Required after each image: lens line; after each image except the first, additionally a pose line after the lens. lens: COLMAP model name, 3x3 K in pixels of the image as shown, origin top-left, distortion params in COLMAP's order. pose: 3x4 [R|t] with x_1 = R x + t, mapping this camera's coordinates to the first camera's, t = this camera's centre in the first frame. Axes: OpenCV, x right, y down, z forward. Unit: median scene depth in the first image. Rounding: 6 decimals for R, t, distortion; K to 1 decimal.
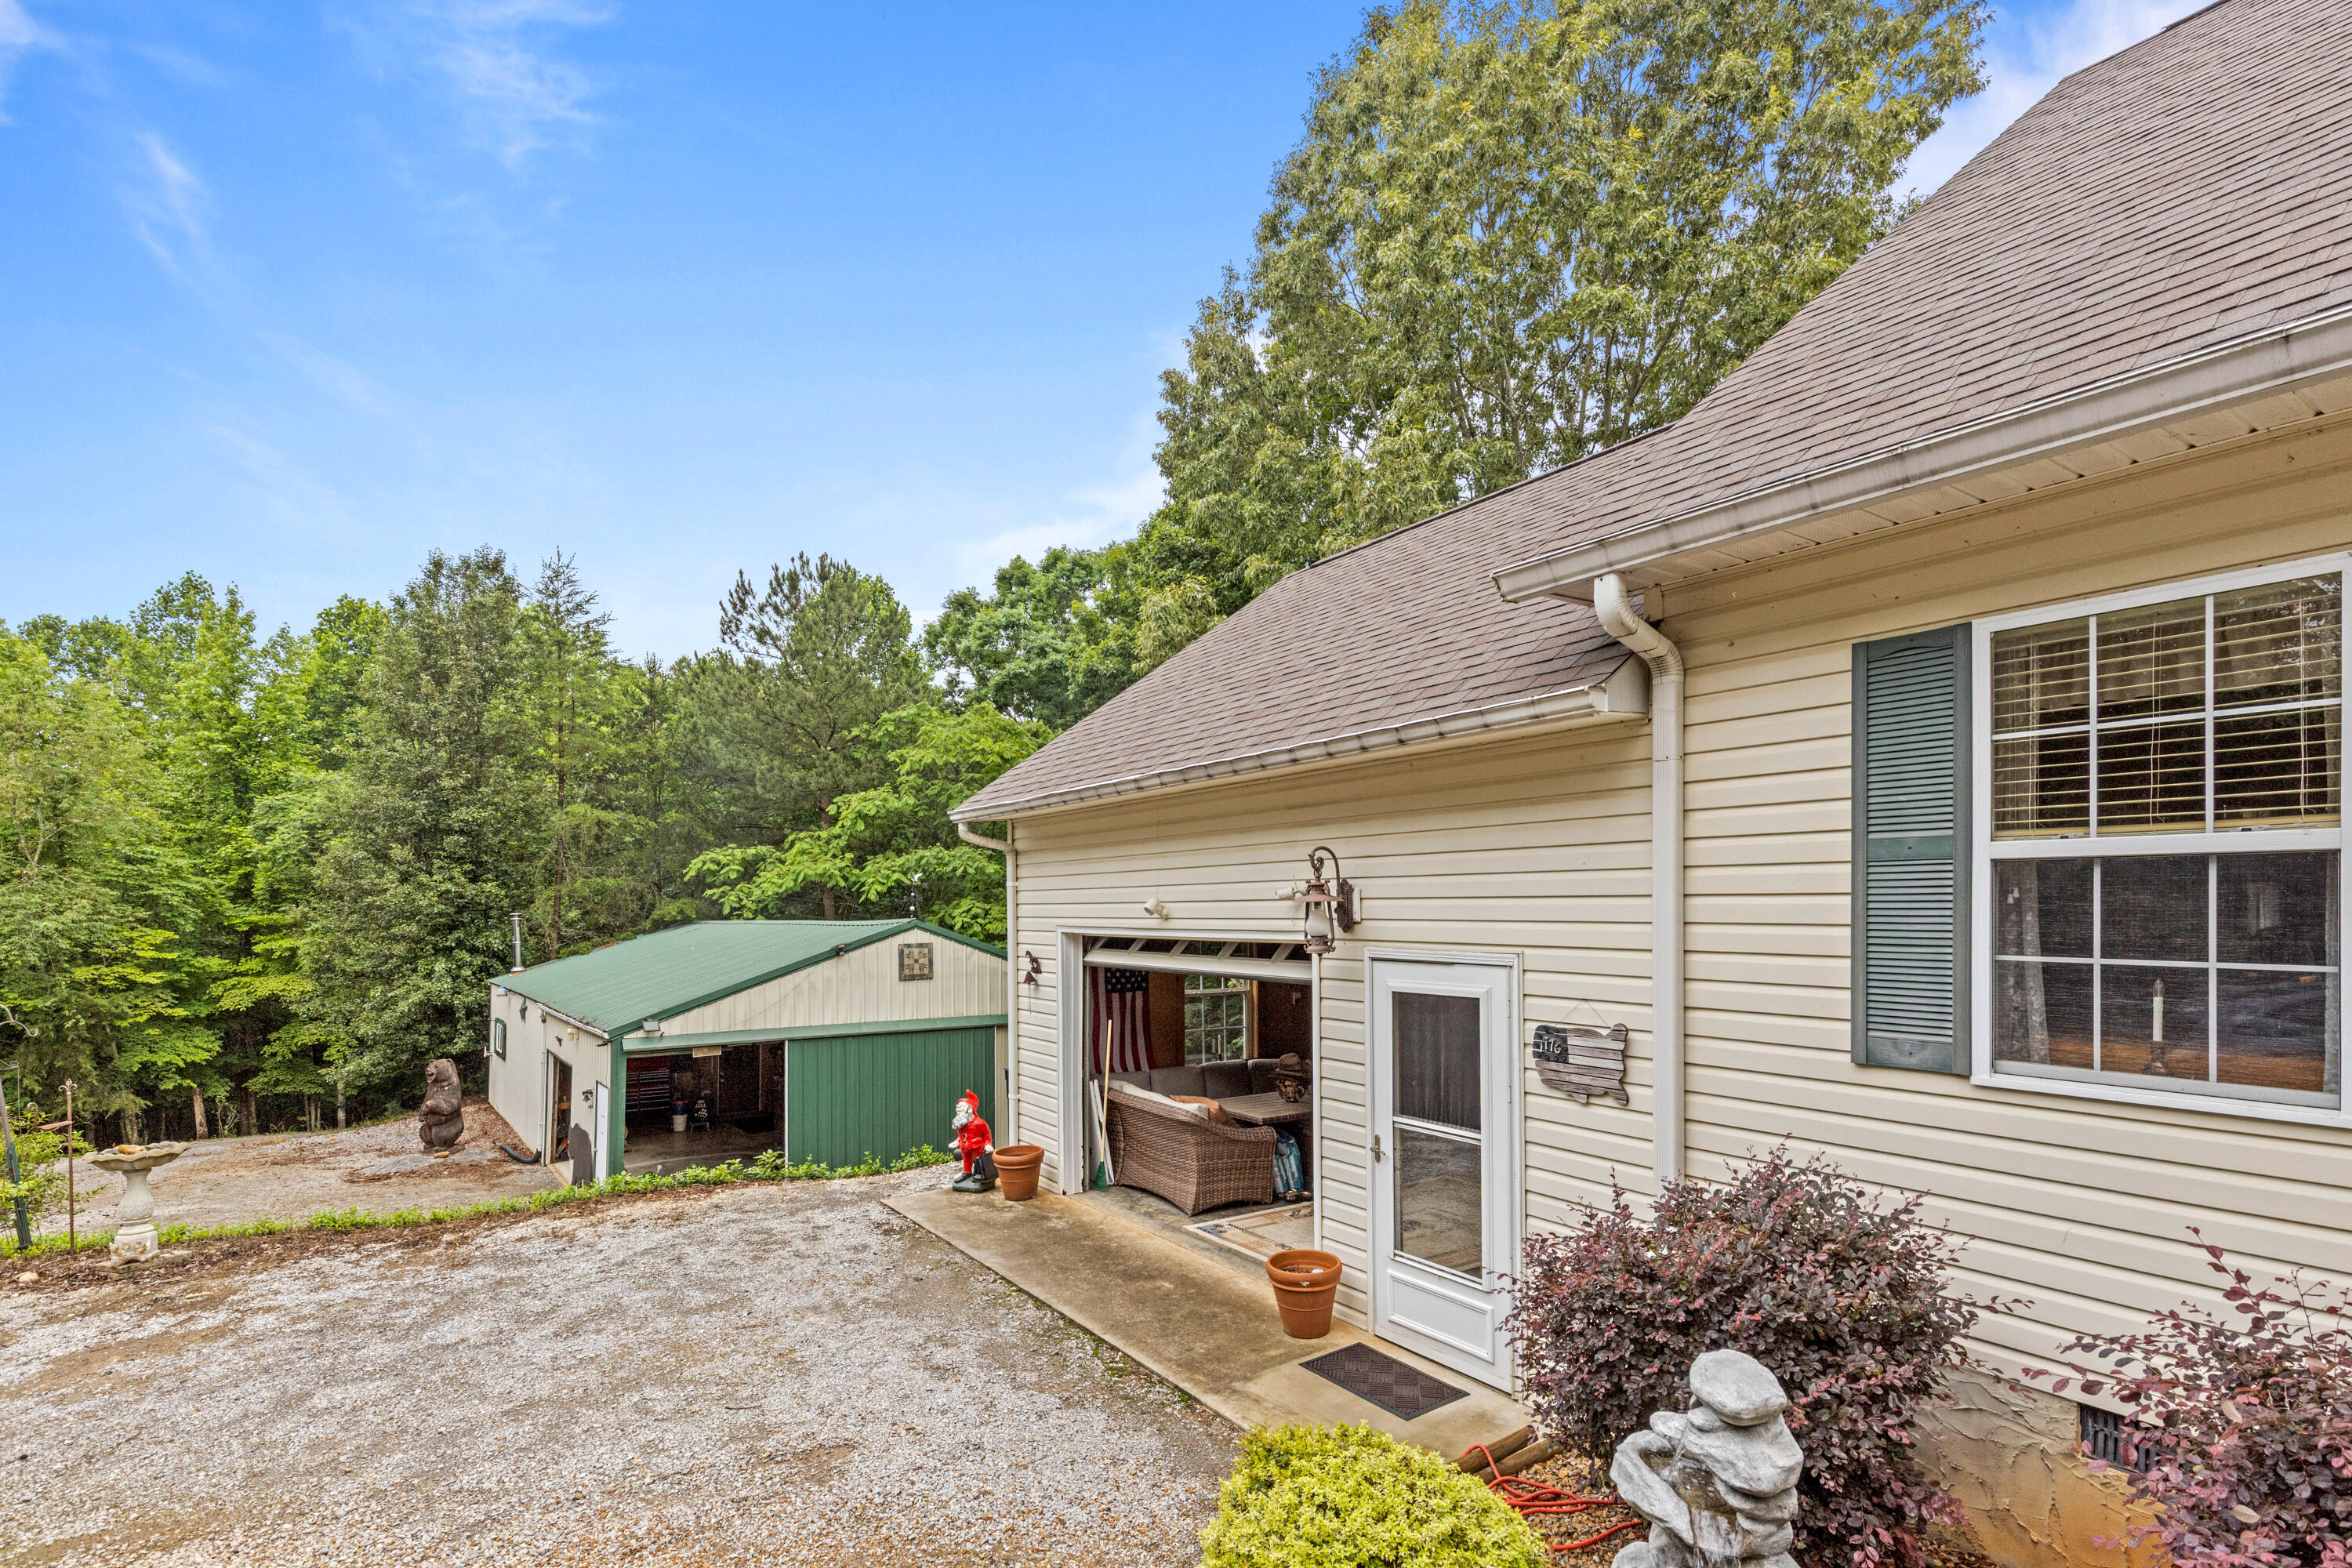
lens RADIAL K [[1114.7, 0, 1198.5], [0, 1114.7, 908.9], [0, 0, 1]] dist [0.013592, -0.000085]
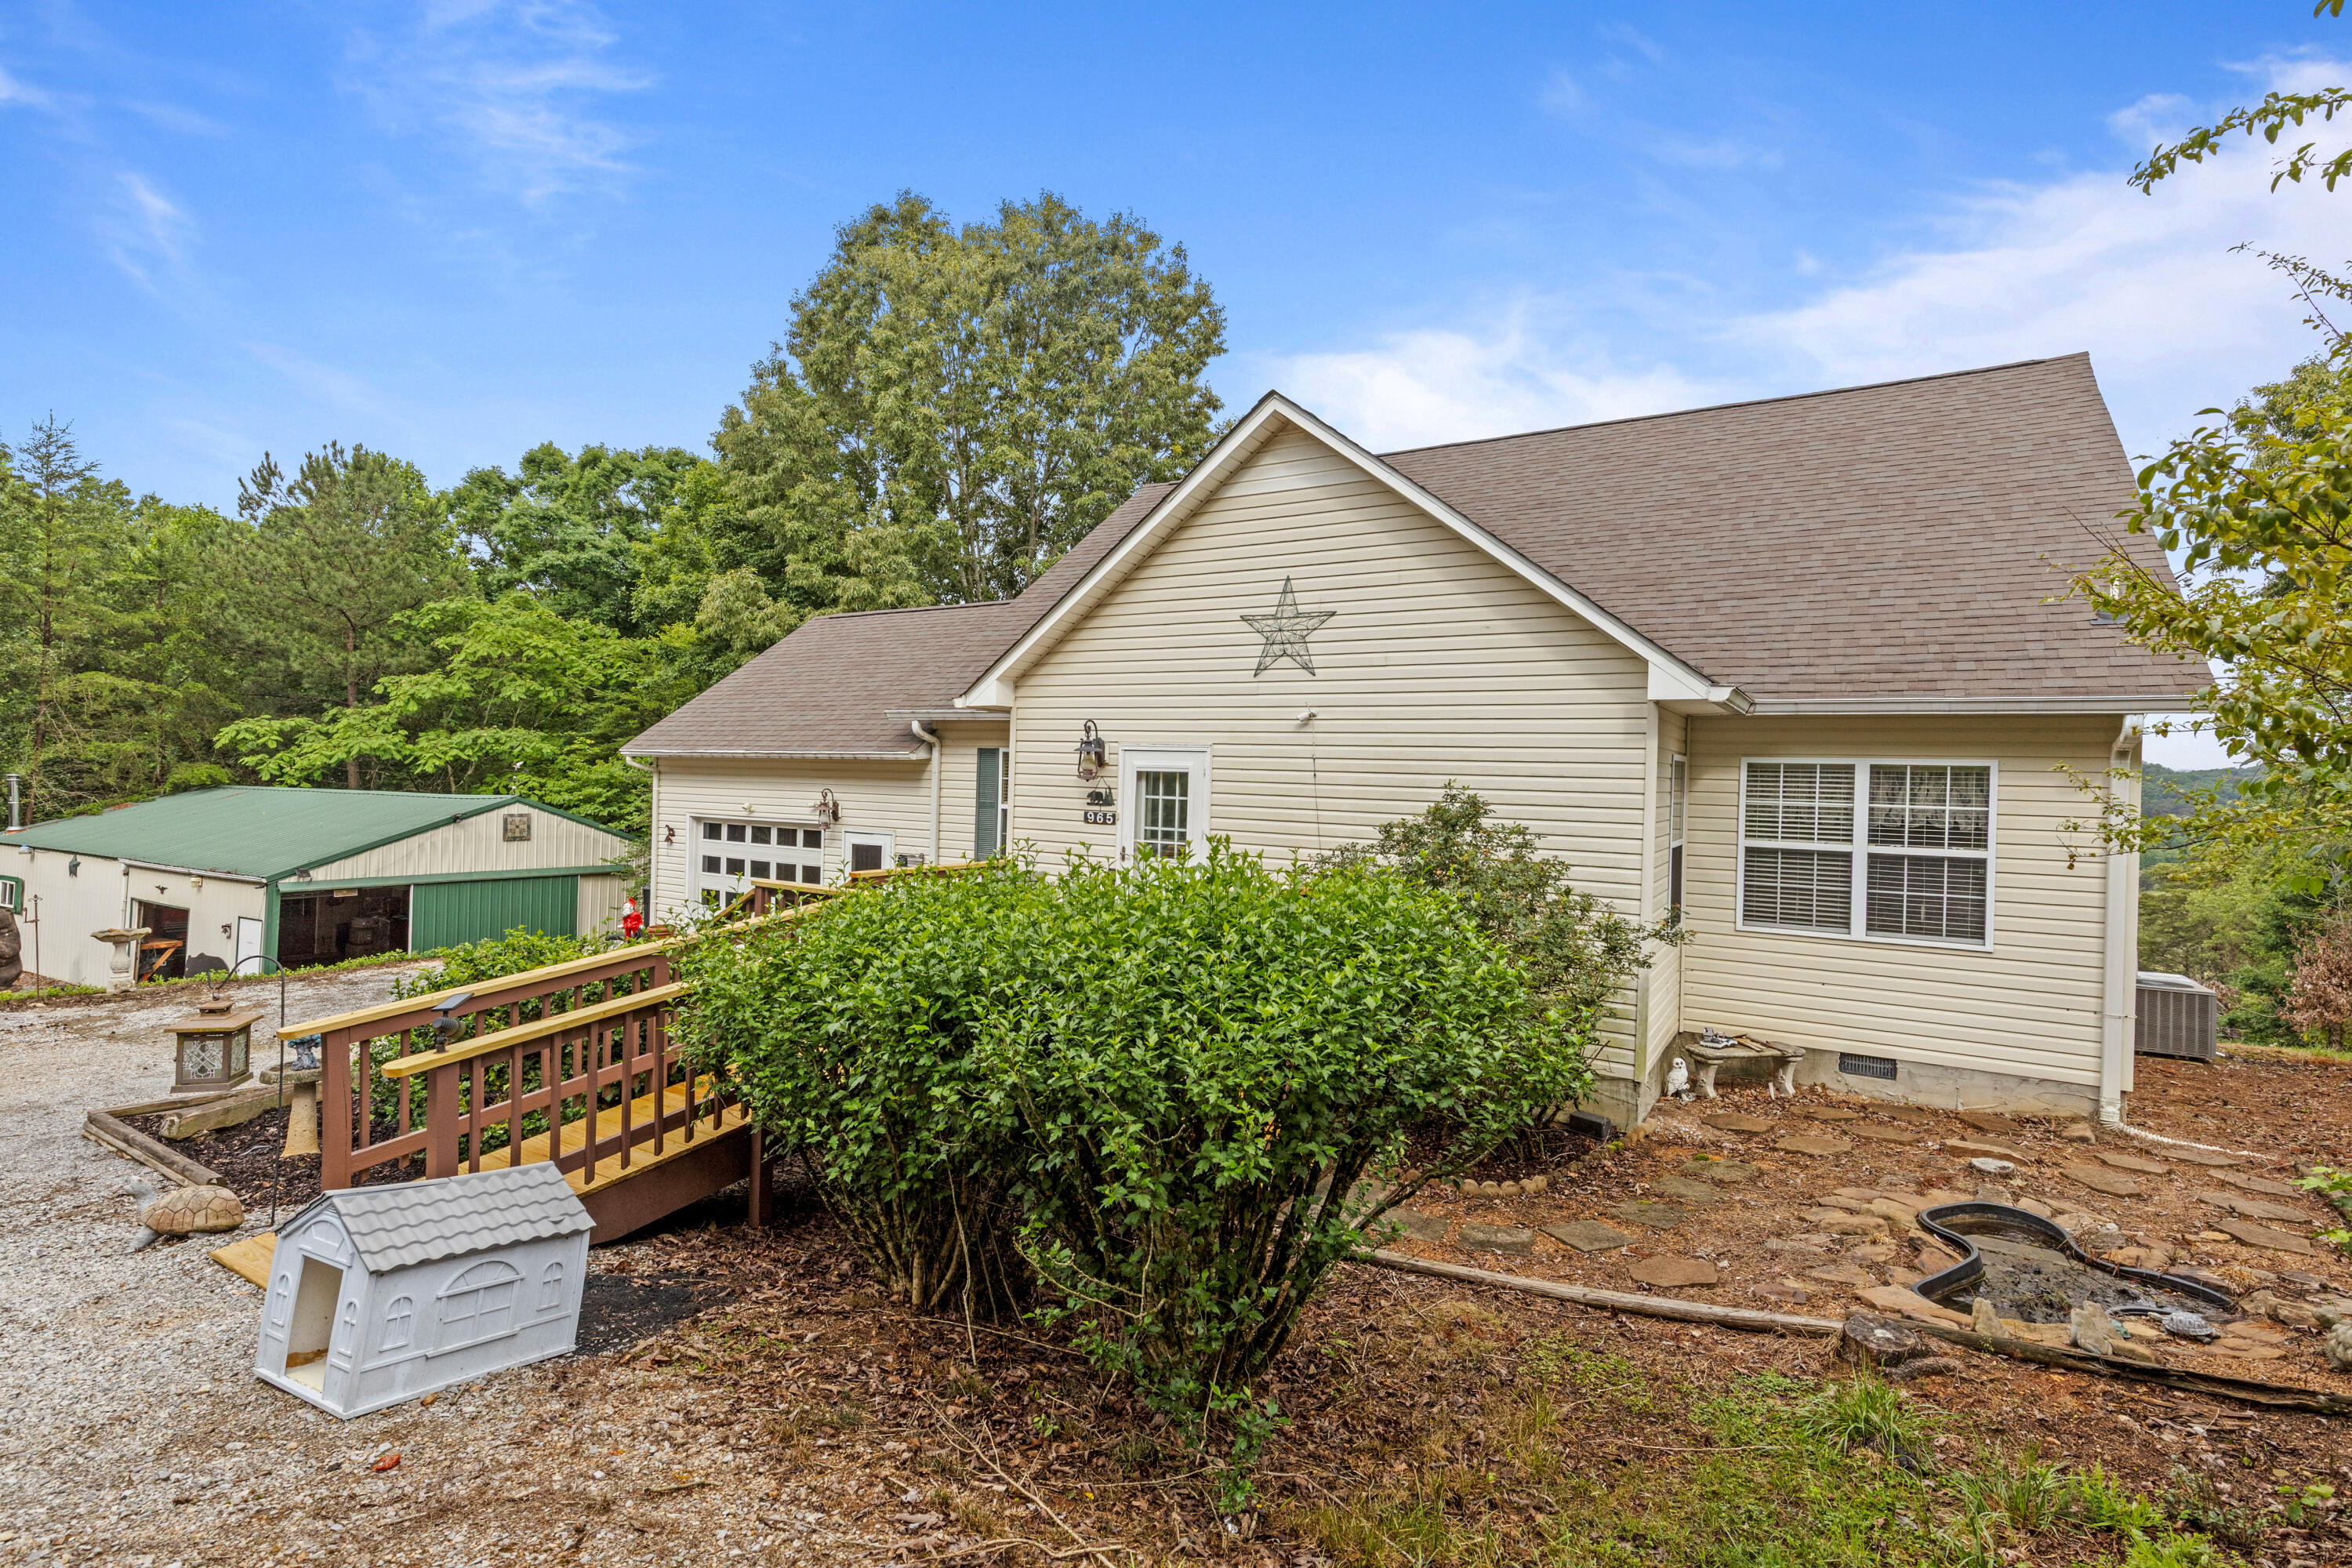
lens RADIAL K [[1090.7, 0, 1220.4], [0, 1090.7, 786.6], [0, 0, 1]] dist [-0.000085, -0.000267]
pose [[0.903733, 0.027953, 0.427182, -0.054917], [-0.031513, 0.999503, 0.001265, -0.034601], [-0.426935, -0.014605, 0.904165, -0.635696]]
